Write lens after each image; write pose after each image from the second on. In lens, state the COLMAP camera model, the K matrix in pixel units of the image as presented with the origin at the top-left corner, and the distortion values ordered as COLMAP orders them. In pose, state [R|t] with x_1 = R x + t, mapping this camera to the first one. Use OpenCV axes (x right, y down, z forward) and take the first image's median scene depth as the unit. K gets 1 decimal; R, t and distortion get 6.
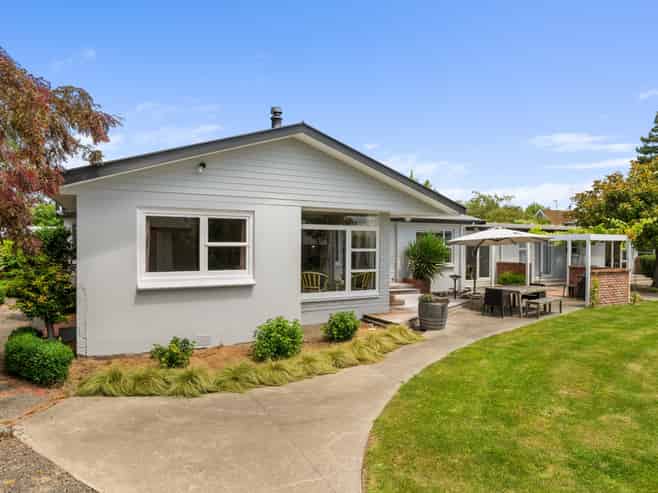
lens RADIAL K [[420.1, 0, 329.0], [0, 420.1, 246.5], [0, 0, 1]] dist [-0.001196, -0.001338]
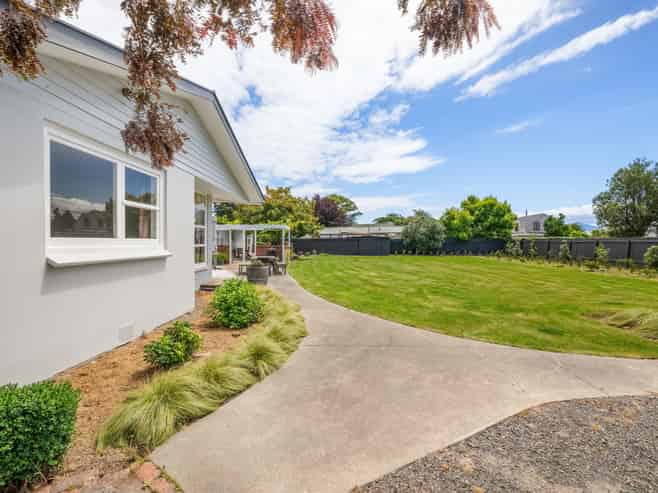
lens RADIAL K [[296.4, 0, 329.0], [0, 296.4, 246.5], [0, 0, 1]] dist [-0.001486, -0.000105]
pose [[0.475397, -0.018167, 0.879584, -0.623388], [0.007179, 0.999834, 0.016770, 0.071449], [-0.879742, -0.001657, 0.475449, 0.471083]]
